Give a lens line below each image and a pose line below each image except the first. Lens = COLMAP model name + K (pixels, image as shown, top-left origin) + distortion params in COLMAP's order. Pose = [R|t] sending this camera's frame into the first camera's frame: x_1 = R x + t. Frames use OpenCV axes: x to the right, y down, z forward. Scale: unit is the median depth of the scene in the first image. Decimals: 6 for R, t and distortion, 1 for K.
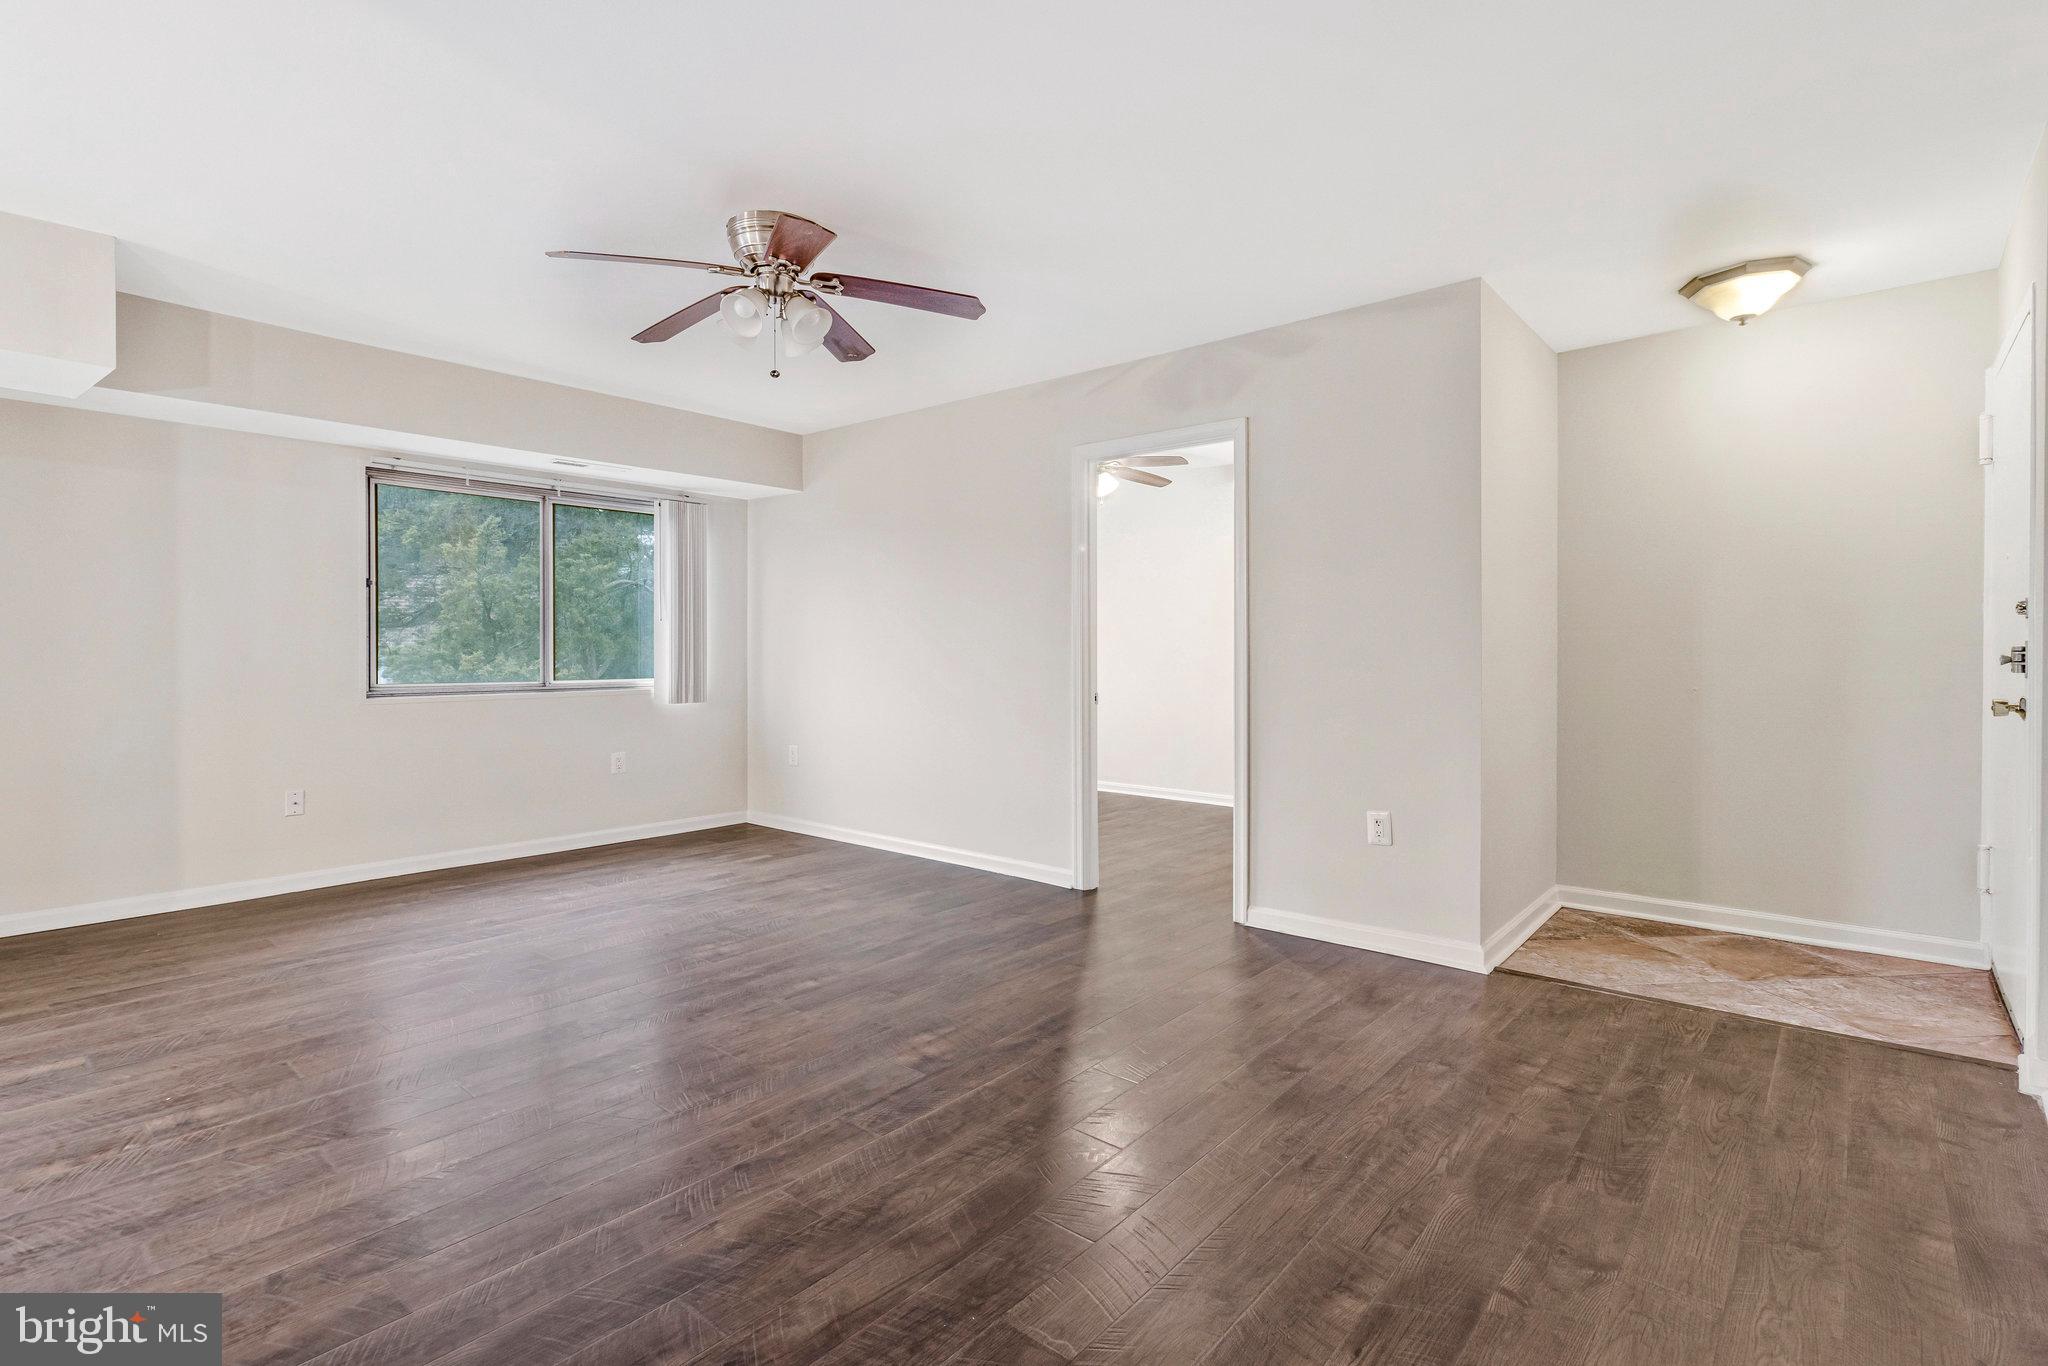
lens RADIAL K [[963.3, 0, 1030.1], [0, 963.3, 666.3], [0, 0, 1]] dist [0.003199, -0.000514]
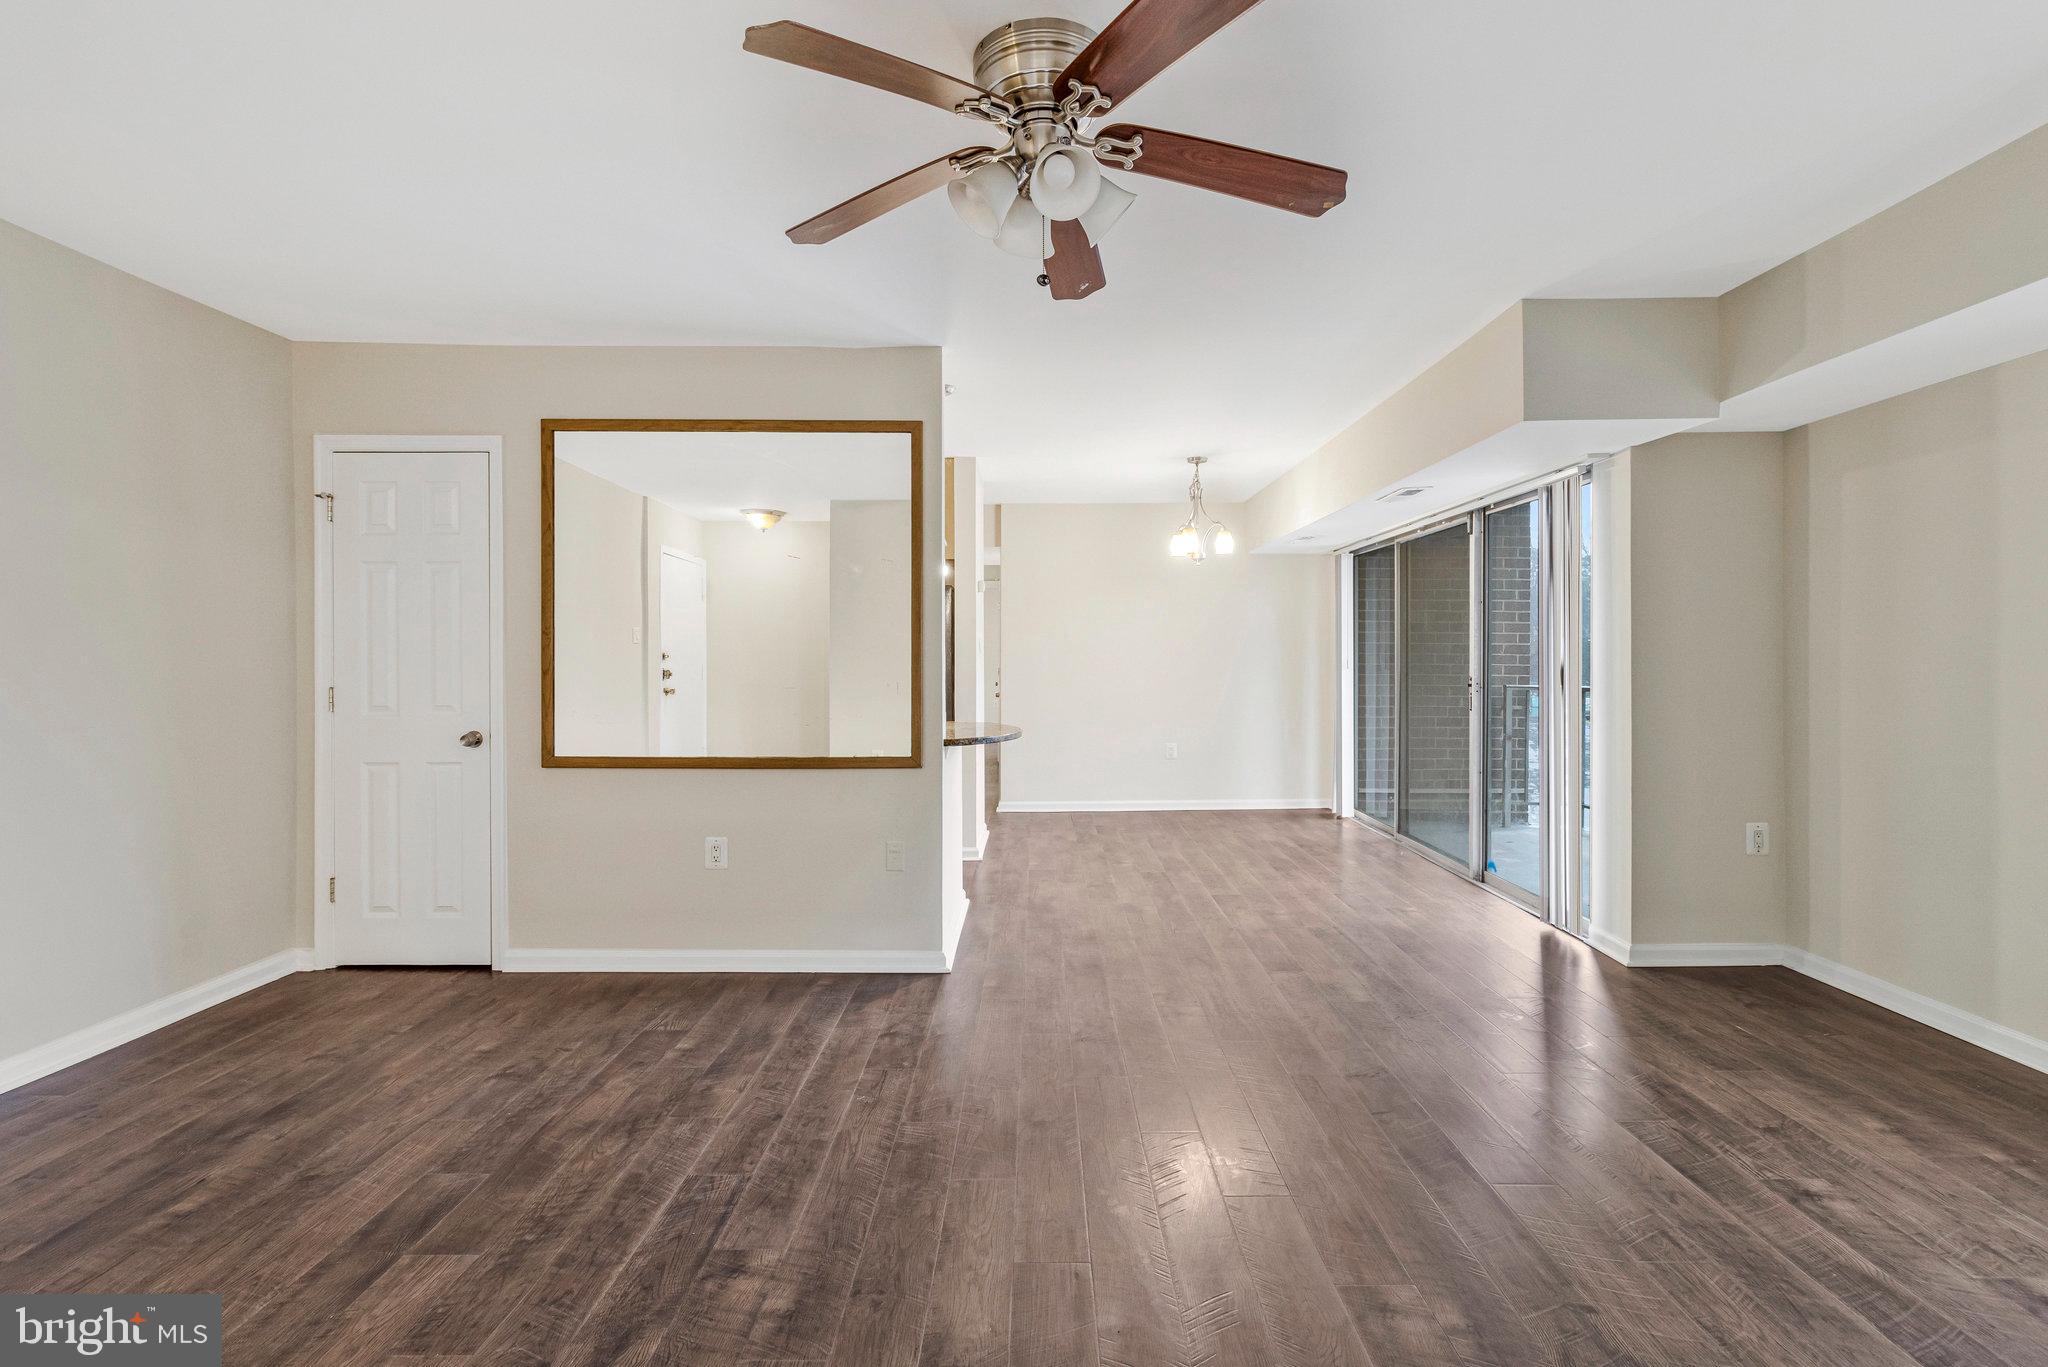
lens RADIAL K [[963.3, 0, 1039.5], [0, 963.3, 654.8], [0, 0, 1]] dist [0.003199, -0.000514]
pose [[-0.757654, 0.000196, -0.652657, 0.226872], [-0.008850, 0.999905, 0.010574, -0.073617], [0.652597, 0.013787, -0.757580, 1.988447]]
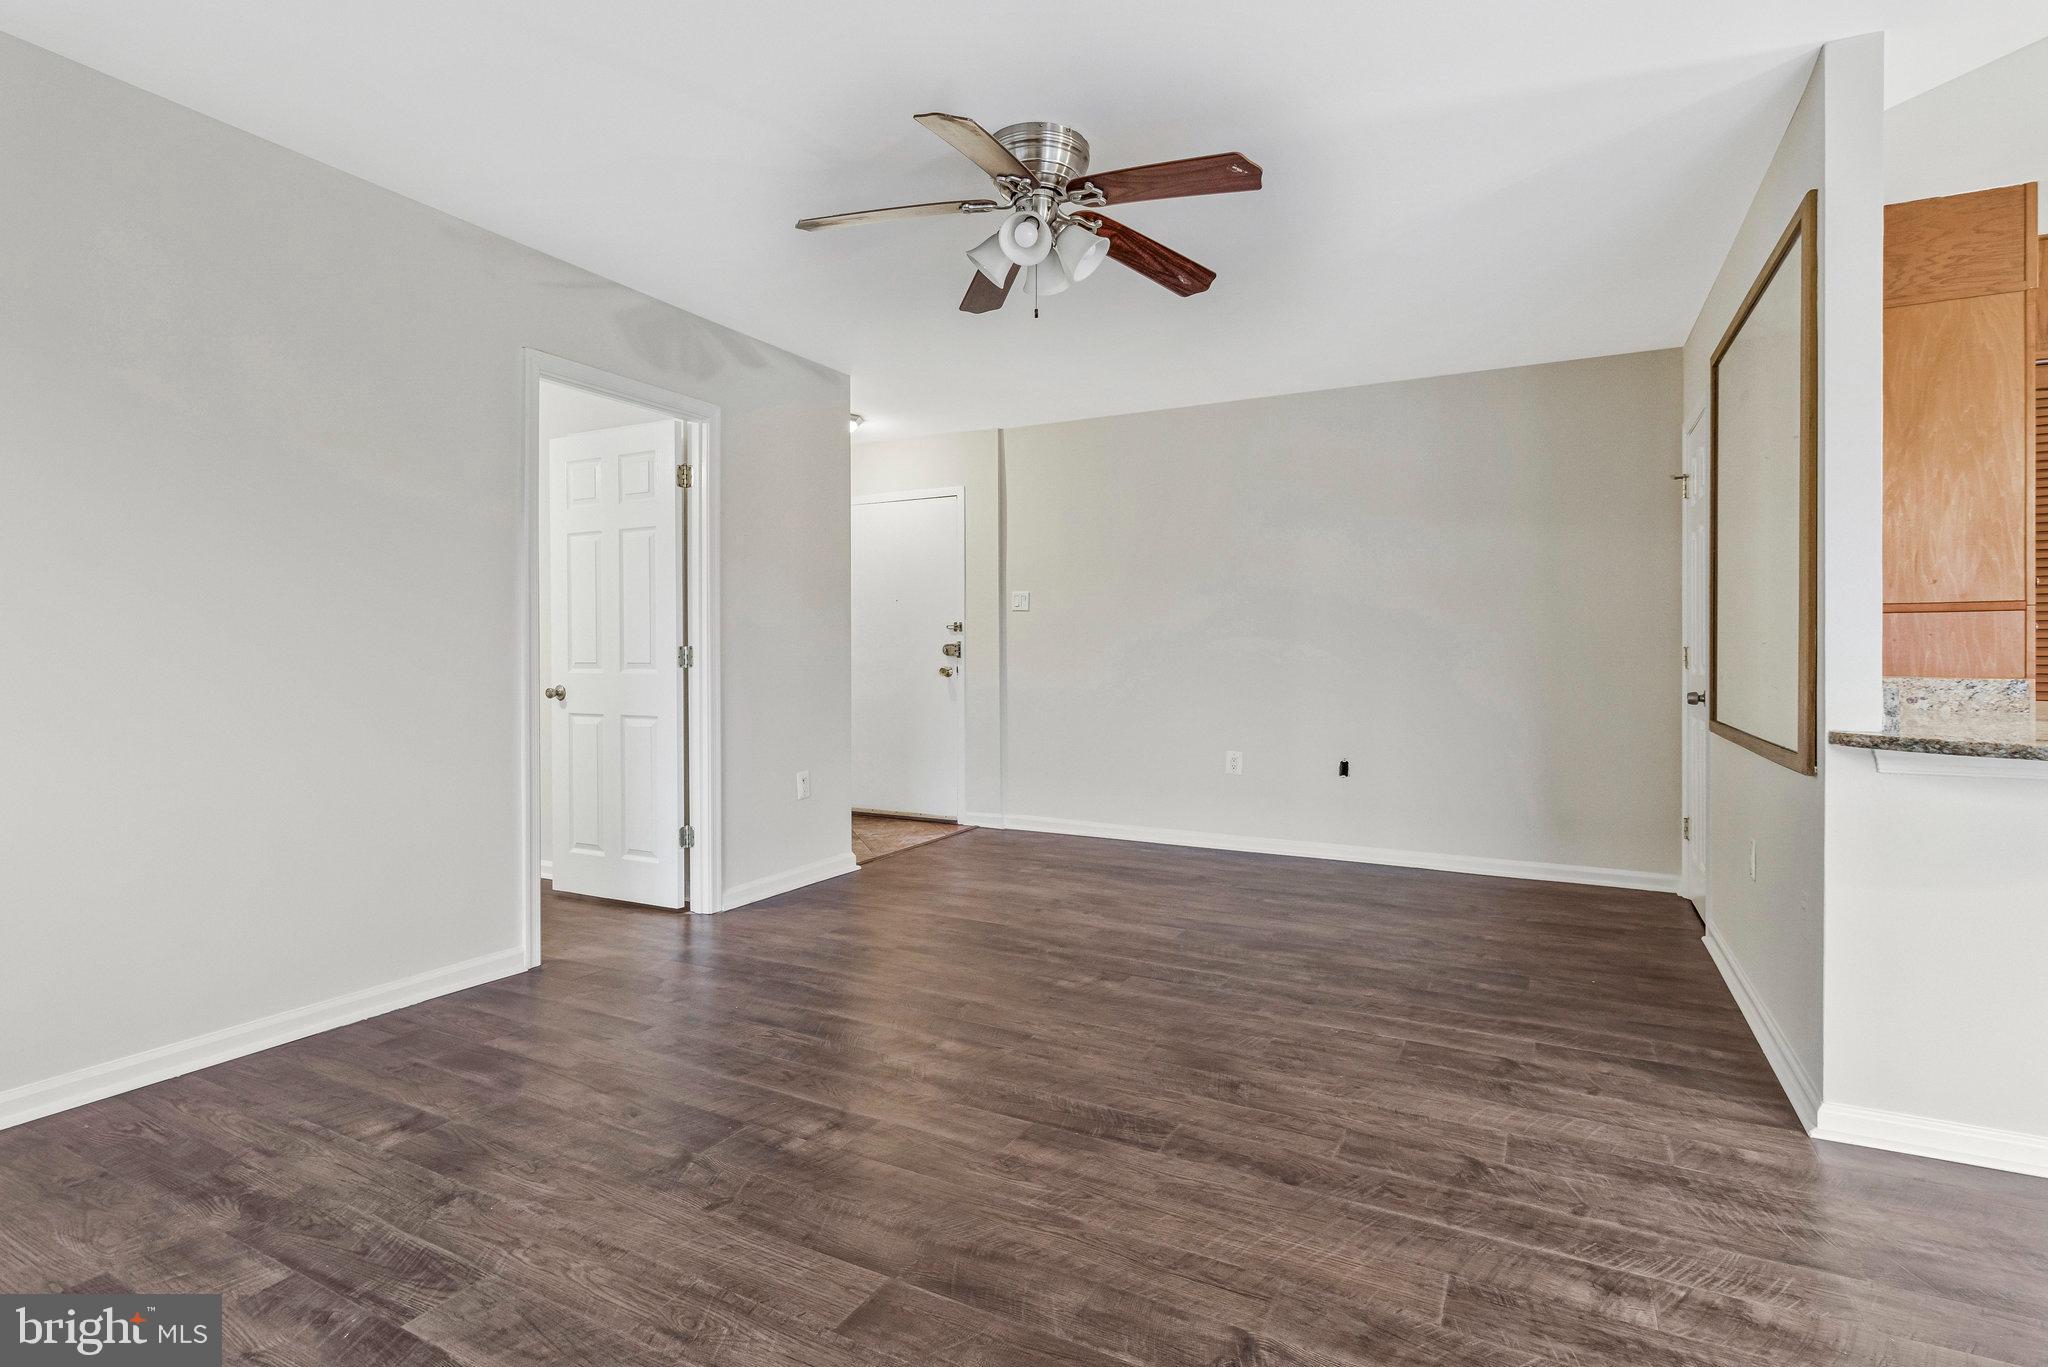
lens RADIAL K [[1004.8, 0, 1023.5], [0, 1004.8, 684.1], [0, 0, 1]] dist [-0.006150, -0.000316]
pose [[-0.223953, -0.028676, 0.974178, -1.515393], [0.013962, 0.999370, 0.032628, 0.000599], [-0.974500, 0.020909, -0.223412, 1.611345]]
